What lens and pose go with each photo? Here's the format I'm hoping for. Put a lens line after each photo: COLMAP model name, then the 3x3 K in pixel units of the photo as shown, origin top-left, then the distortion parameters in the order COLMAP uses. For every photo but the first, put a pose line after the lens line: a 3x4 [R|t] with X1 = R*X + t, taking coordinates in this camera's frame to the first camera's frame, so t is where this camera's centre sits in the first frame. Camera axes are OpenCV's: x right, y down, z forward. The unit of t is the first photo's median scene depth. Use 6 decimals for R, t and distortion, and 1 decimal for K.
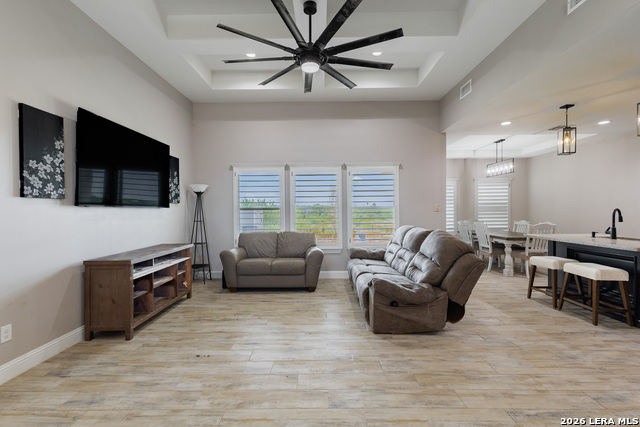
lens RADIAL K [[293.0, 0, 319.2], [0, 293.0, 212.6], [0, 0, 1]] dist [0.013360, -0.002890]
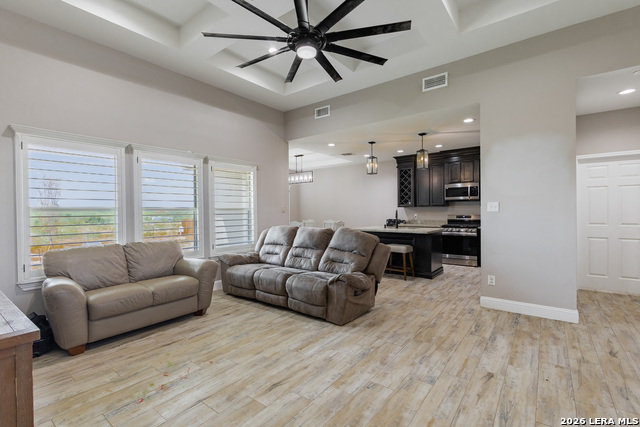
lens RADIAL K [[293.0, 0, 319.1], [0, 293.0, 212.0], [0, 0, 1]] dist [0.013360, -0.002890]
pose [[0.606259, -0.002723, 0.795263, -0.642561], [0.010643, 0.999932, -0.004690, 0.001294], [-0.795196, 0.011308, 0.606247, 0.375173]]
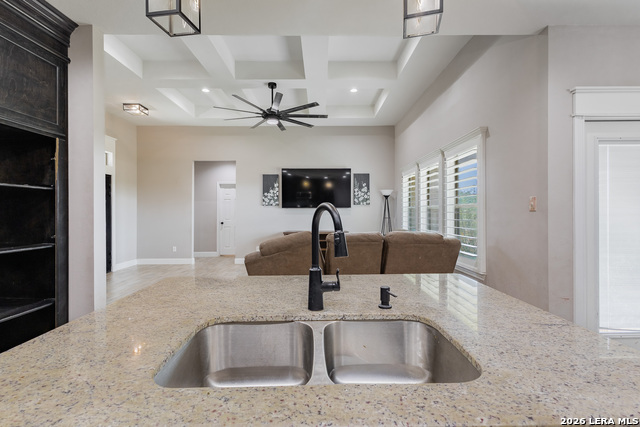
lens RADIAL K [[293.0, 0, 319.1], [0, 293.0, 211.3], [0, 0, 1]] dist [0.013360, -0.002890]
pose [[0.013190, 0.004161, -0.999904, 1.399849], [-0.003332, 0.999986, 0.004117, -0.006950], [0.999907, 0.003278, 0.013204, 1.088921]]
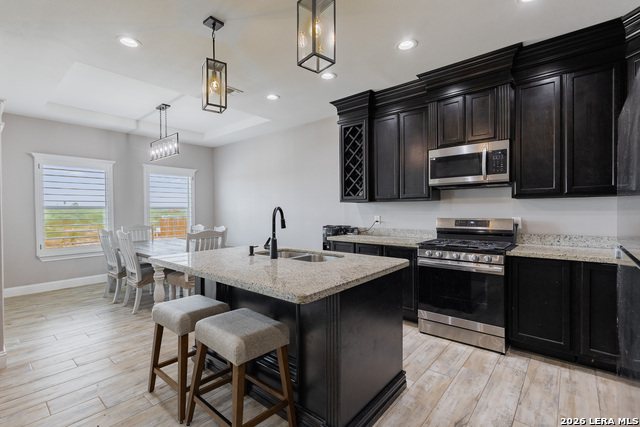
lens RADIAL K [[293.0, 0, 317.9], [0, 293.0, 212.8], [0, 0, 1]] dist [0.013360, -0.002890]
pose [[0.645736, -0.005904, 0.763538, 0.658278], [0.007773, 0.999969, 0.001158, -0.001075], [-0.763521, 0.005187, 0.645762, 0.604309]]
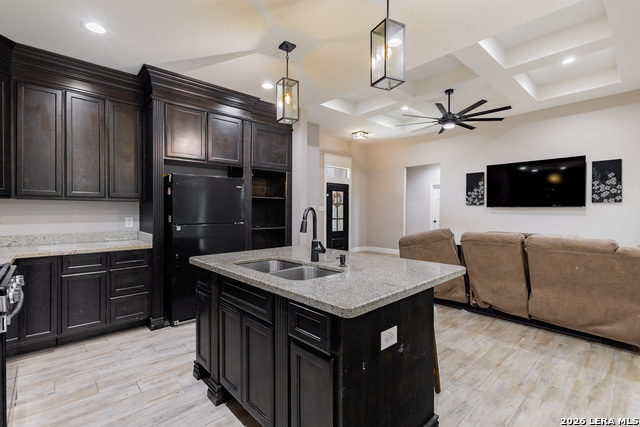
lens RADIAL K [[293.0, 0, 319.7], [0, 293.0, 213.1], [0, 0, 1]] dist [0.013360, -0.002890]
pose [[-0.732777, 0.009039, -0.680409, 1.492036], [-0.002903, 0.999861, 0.016409, -0.010517], [0.680462, 0.013999, -0.732649, 1.542092]]
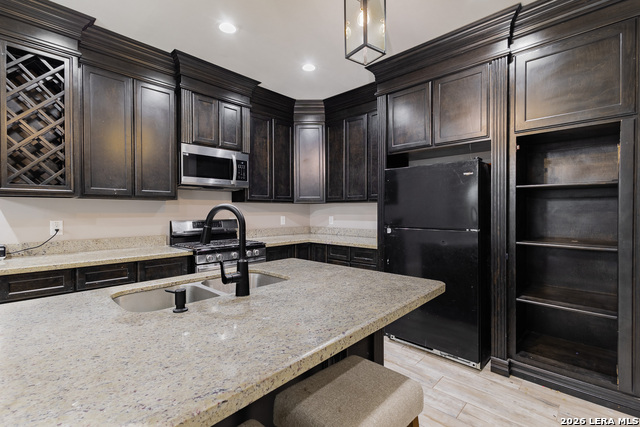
lens RADIAL K [[293.0, 0, 322.1], [0, 293.0, 211.7], [0, 0, 1]] dist [0.013360, -0.002890]
pose [[-0.733414, 0.003413, 0.679774, 0.765950], [0.009914, 0.999935, 0.005676, -0.006181], [-0.679710, 0.010903, -0.733400, 1.288501]]
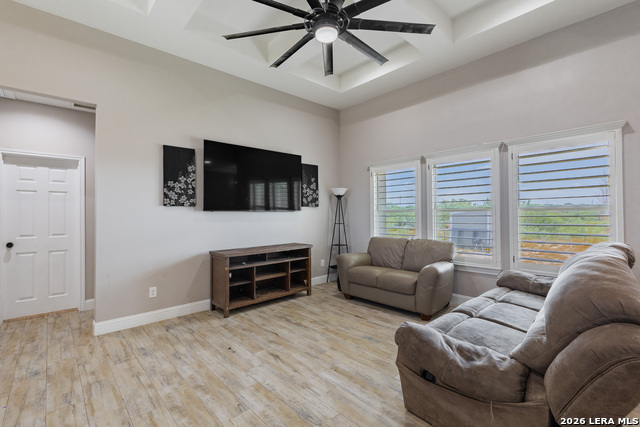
lens RADIAL K [[293.0, 0, 319.9], [0, 293.0, 212.5], [0, 0, 1]] dist [0.013360, -0.002890]
pose [[0.681880, -0.002625, -0.731459, 0.476170], [-0.000388, 0.999992, -0.003950, -0.008526], [0.731464, 0.002977, 0.681874, 0.391733]]
